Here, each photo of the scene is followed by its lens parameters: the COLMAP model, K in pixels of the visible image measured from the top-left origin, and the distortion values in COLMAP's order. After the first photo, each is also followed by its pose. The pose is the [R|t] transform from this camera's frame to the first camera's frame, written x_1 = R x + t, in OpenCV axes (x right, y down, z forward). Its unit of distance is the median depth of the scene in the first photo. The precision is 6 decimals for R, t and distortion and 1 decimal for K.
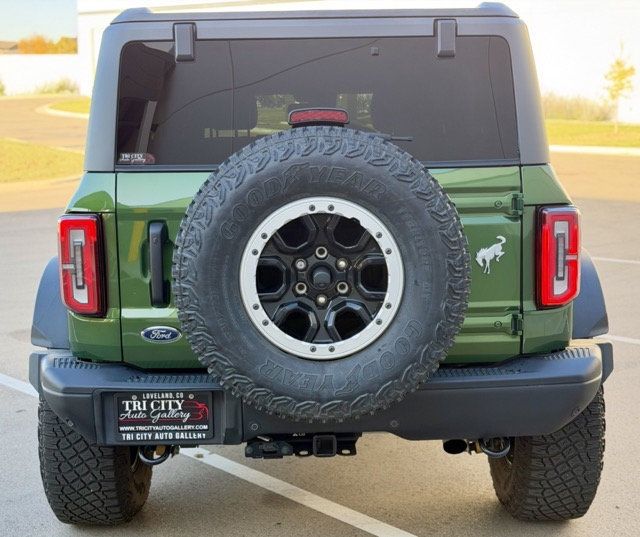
lens RADIAL K [[1000.8, 0, 319.5], [0, 1000.8, 272.2], [0, 0, 1]] dist [0.105991, 0.000000]
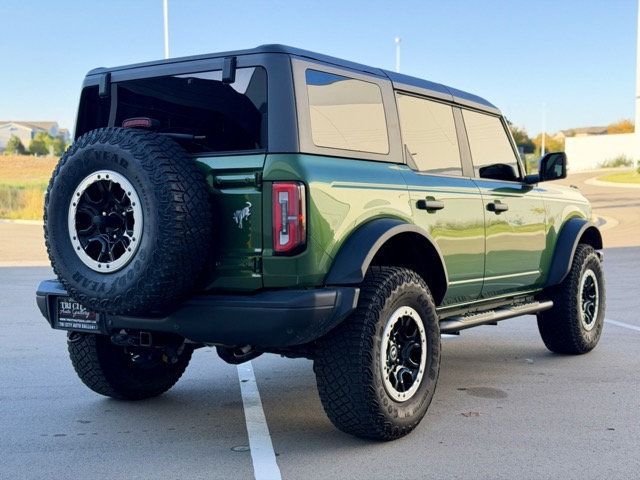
lens RADIAL K [[881.7, 0, 318.4], [0, 881.7, 241.3], [0, 0, 1]] dist [0.128862, 0.000000]
pose [[0.826299, 0.021979, -0.562802, 1.076236], [-0.076331, 0.994389, -0.073234, 0.115260], [0.558035, 0.103473, 0.823341, 0.028805]]
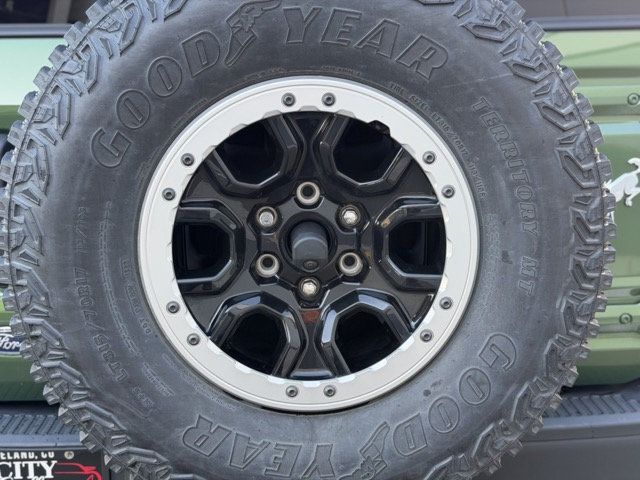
lens RADIAL K [[881.7, 0, 317.6], [0, 881.7, 252.1], [0, 0, 1]] dist [0.128862, 0.000000]
pose [[0.999766, -0.003887, 0.021293, -0.002900], [0.002479, 0.997835, 0.065727, -0.019971], [-0.021502, -0.065659, 0.997610, 0.572301]]
